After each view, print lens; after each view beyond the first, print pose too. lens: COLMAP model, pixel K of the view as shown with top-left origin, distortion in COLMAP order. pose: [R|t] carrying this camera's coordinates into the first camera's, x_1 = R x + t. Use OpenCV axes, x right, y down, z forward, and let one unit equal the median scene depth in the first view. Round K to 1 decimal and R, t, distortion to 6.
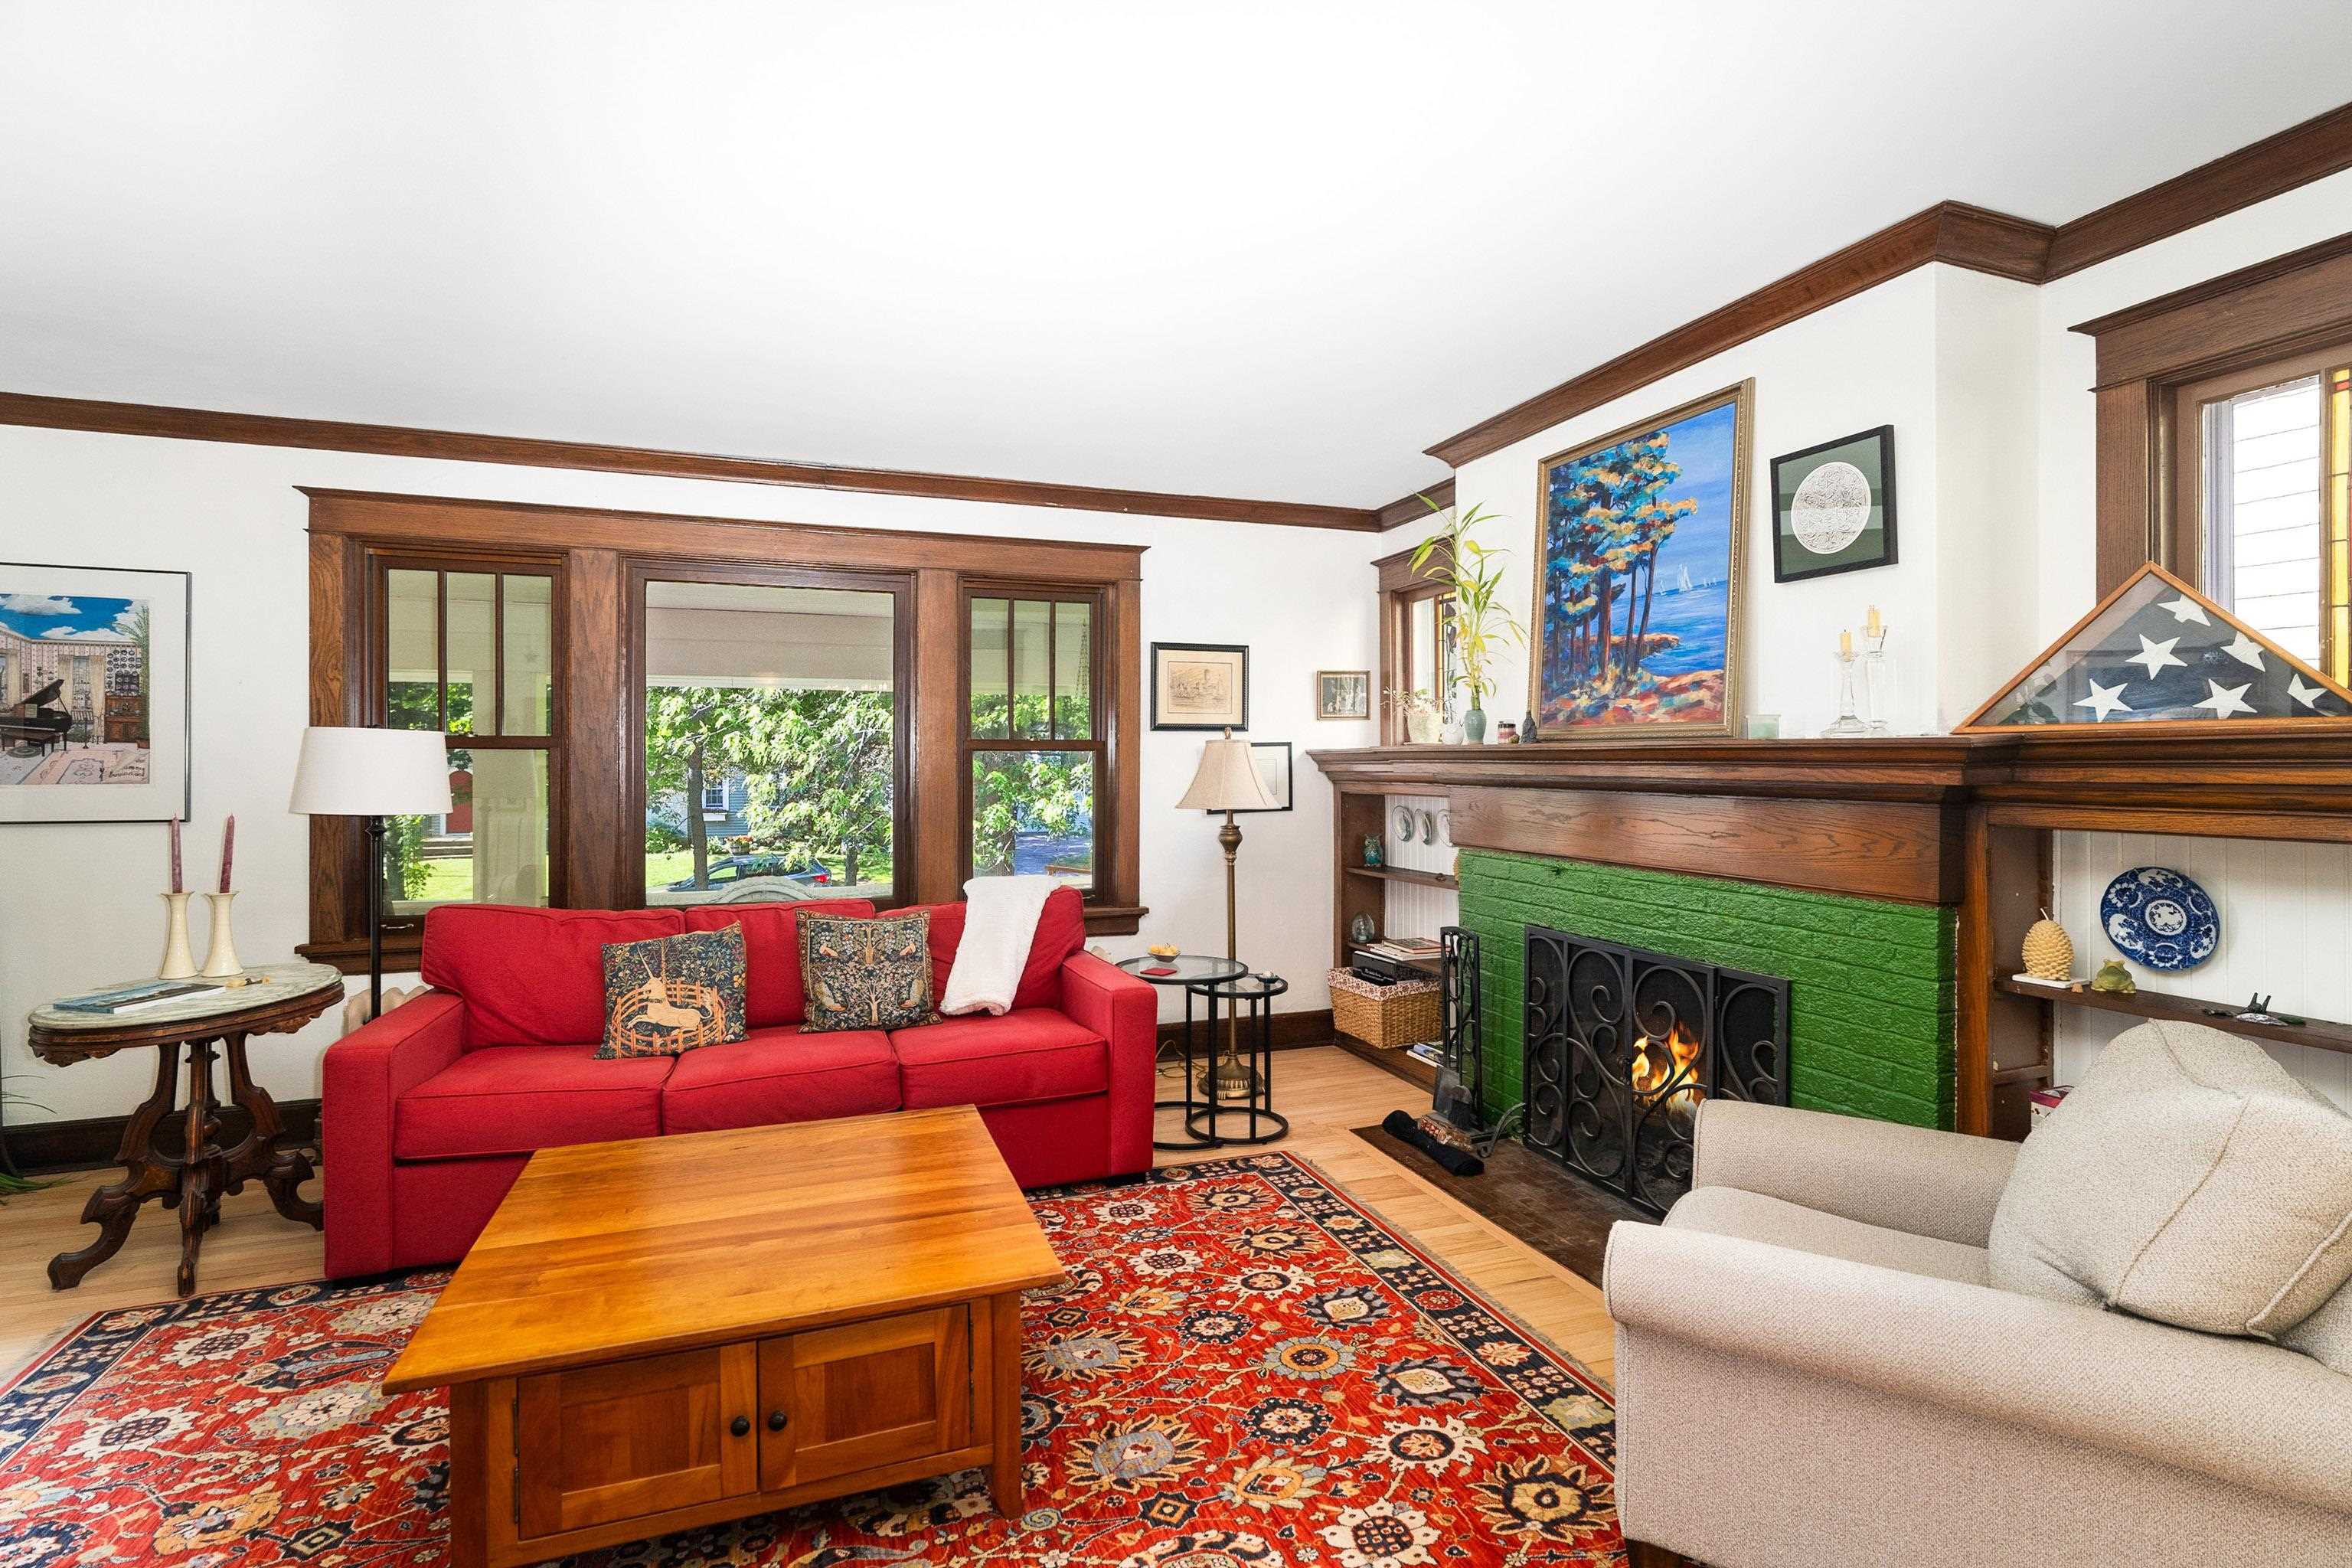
lens RADIAL K [[1077.8, 0, 1166.6], [0, 1077.8, 774.4], [0, 0, 1]] dist [-0.014410, 0.004955]
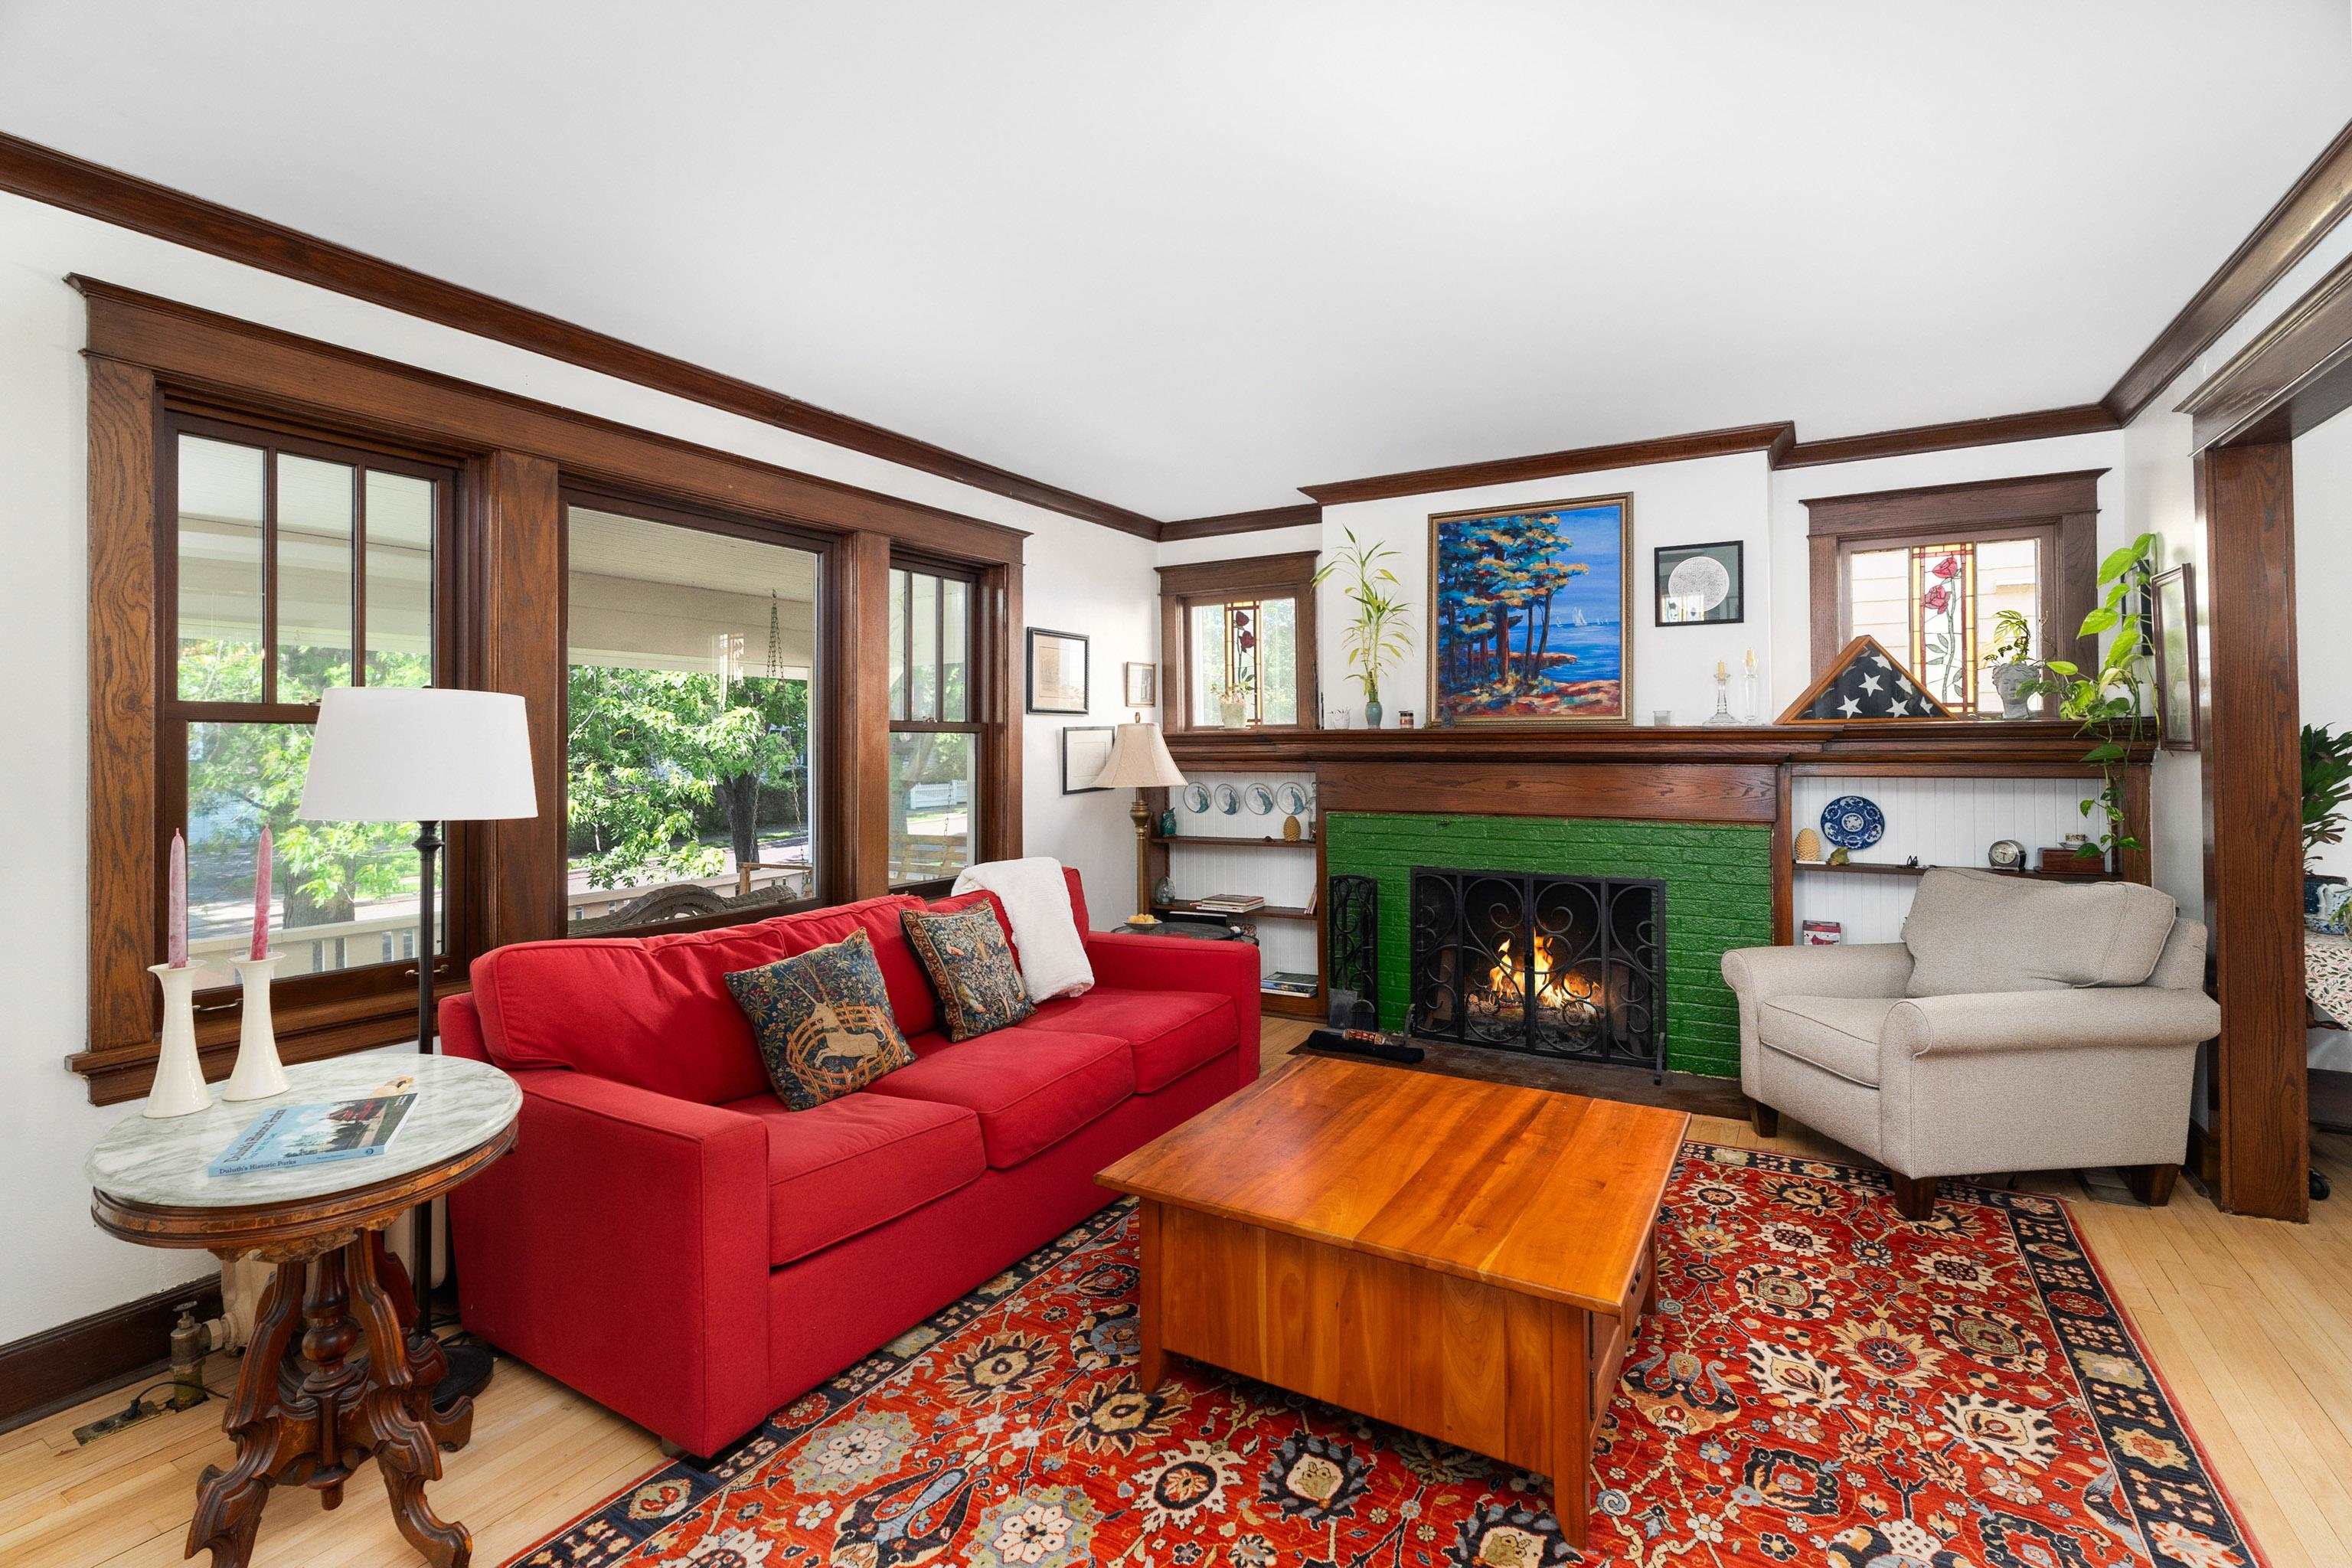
lens RADIAL K [[1077.8, 0, 1157.5], [0, 1077.8, 735.8], [0, 0, 1]] dist [-0.014410, 0.004955]
pose [[0.779244, 0.003200, 0.626712, -0.840882], [0.010586, 0.999777, -0.018268, 0.001773], [-0.626631, 0.020870, 0.779037, 0.200305]]
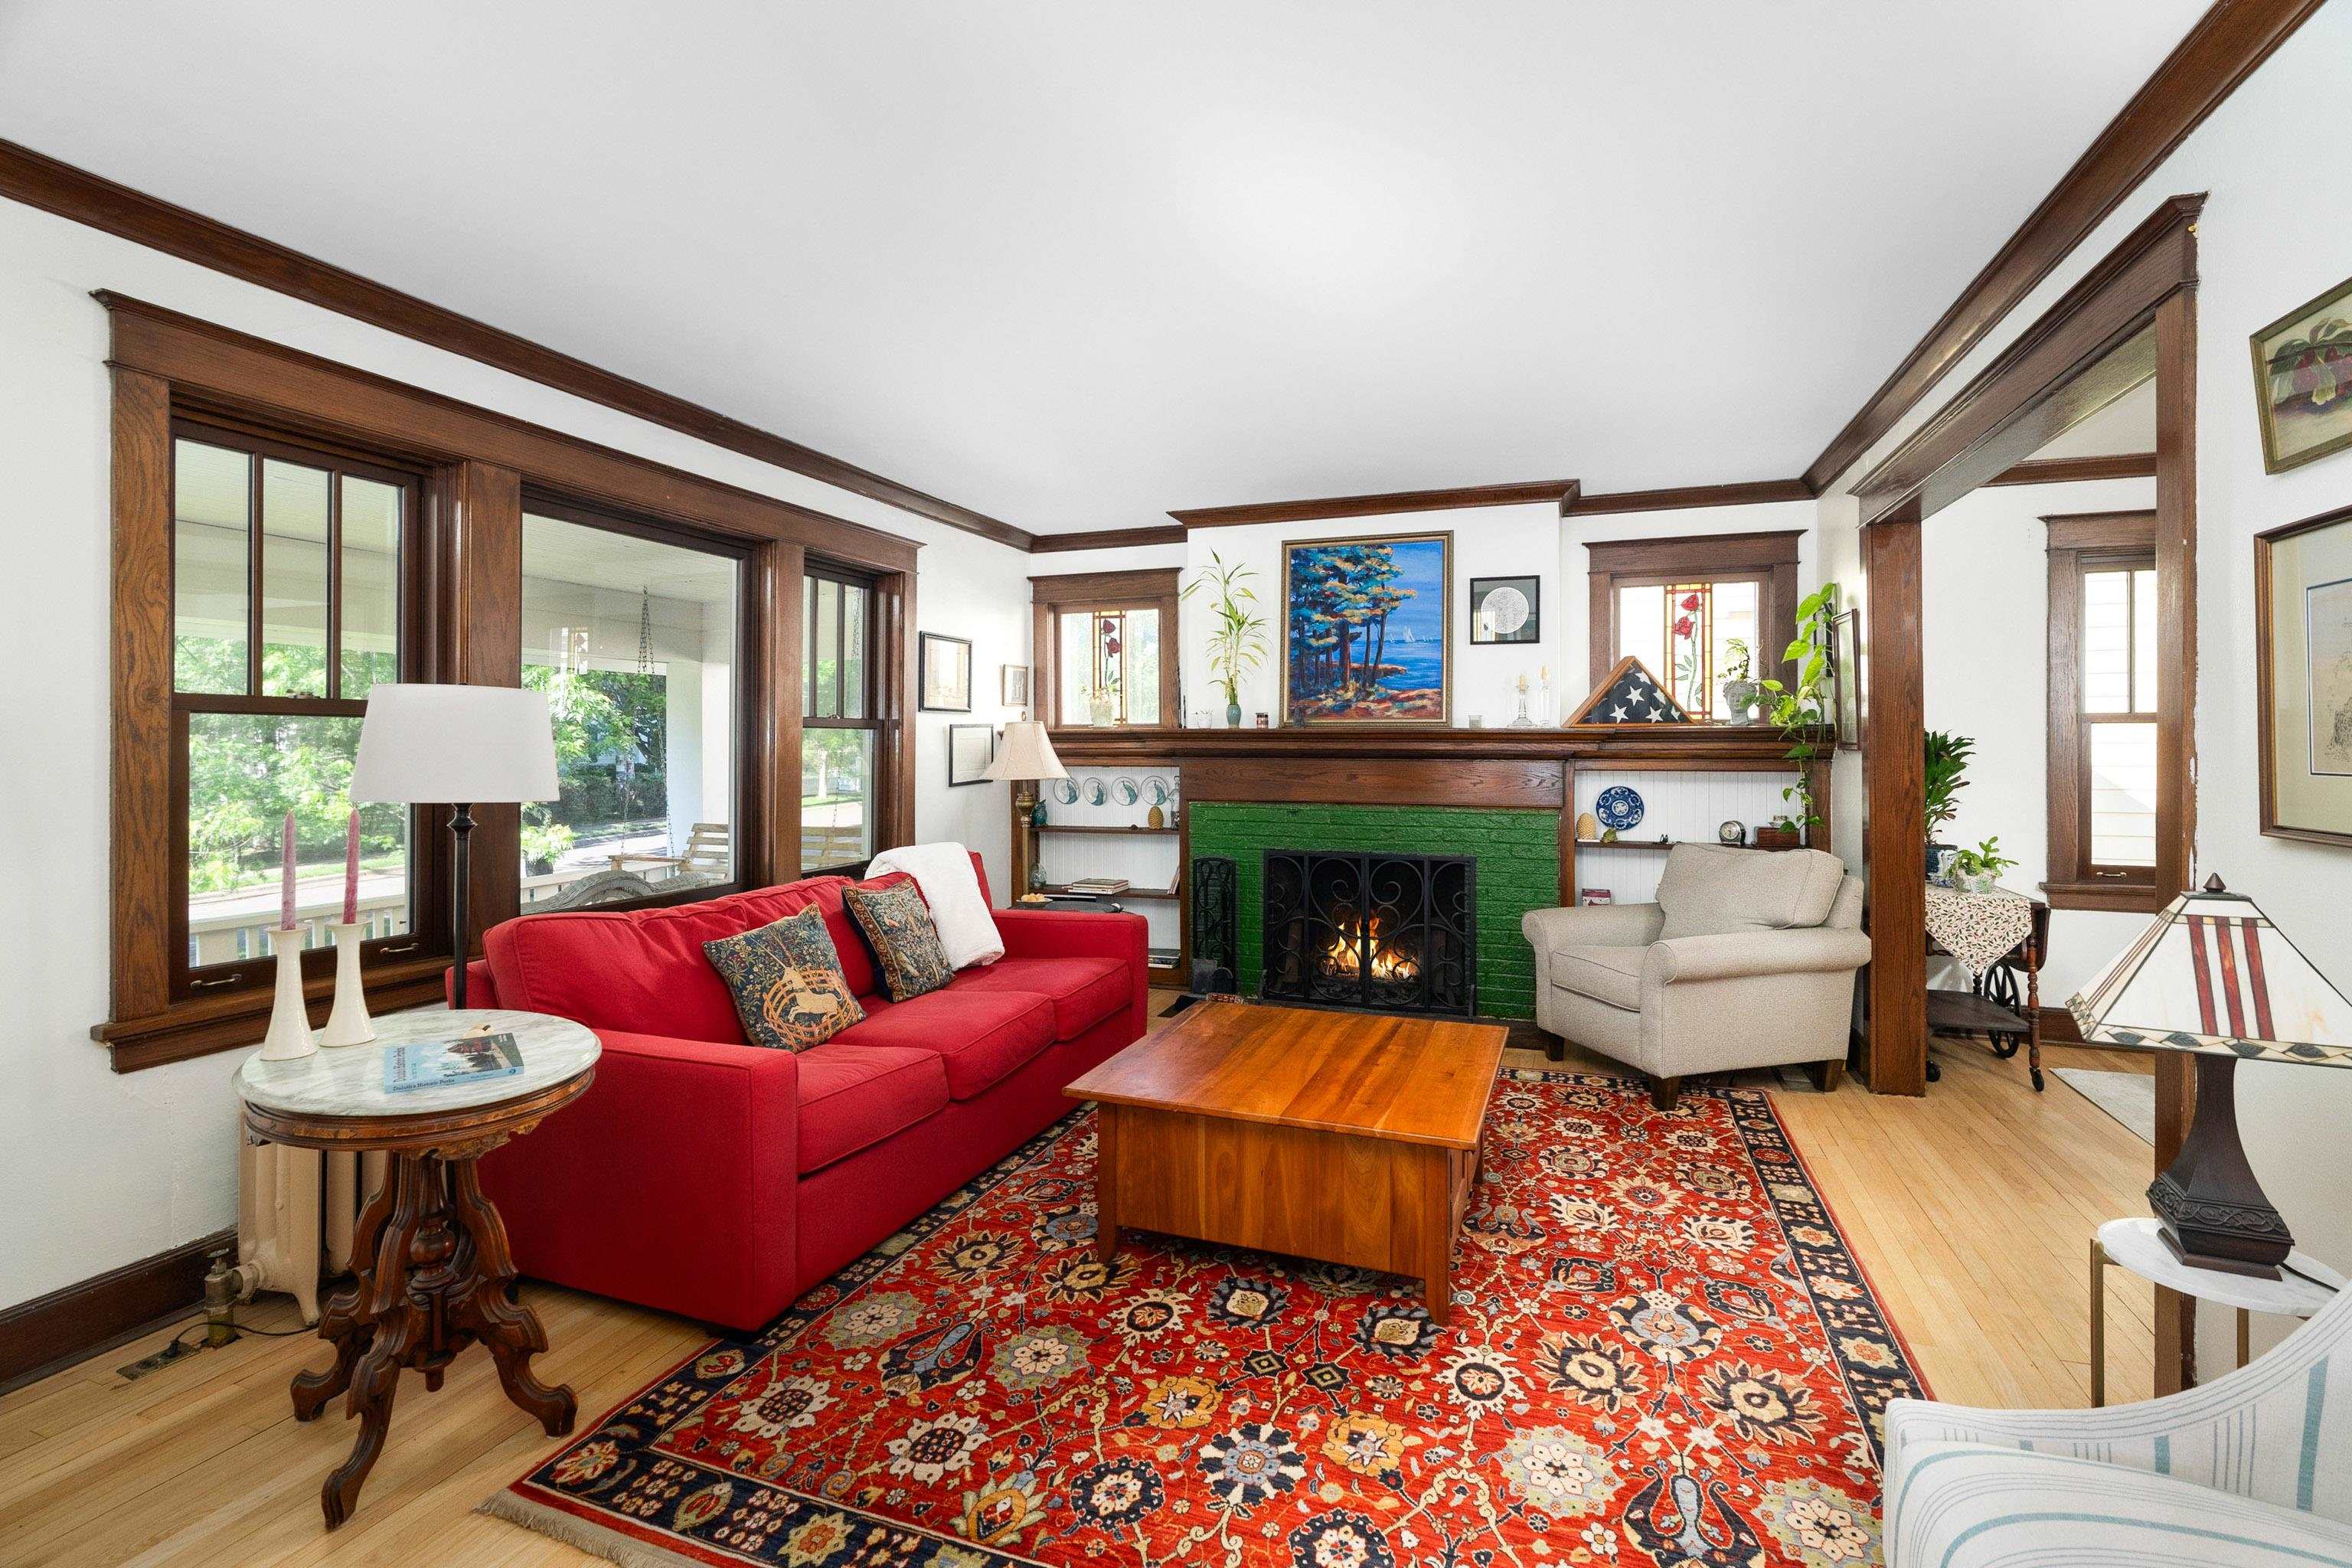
lens RADIAL K [[1077.8, 0, 1154.9], [0, 1077.8, 743.9], [0, 0, 1]] dist [-0.014410, 0.004955]
pose [[0.659488, 0.001968, 0.751713, -1.027716], [0.006343, 0.999946, -0.008182, 0.005463], [-0.751689, 0.010164, 0.659440, 0.151556]]
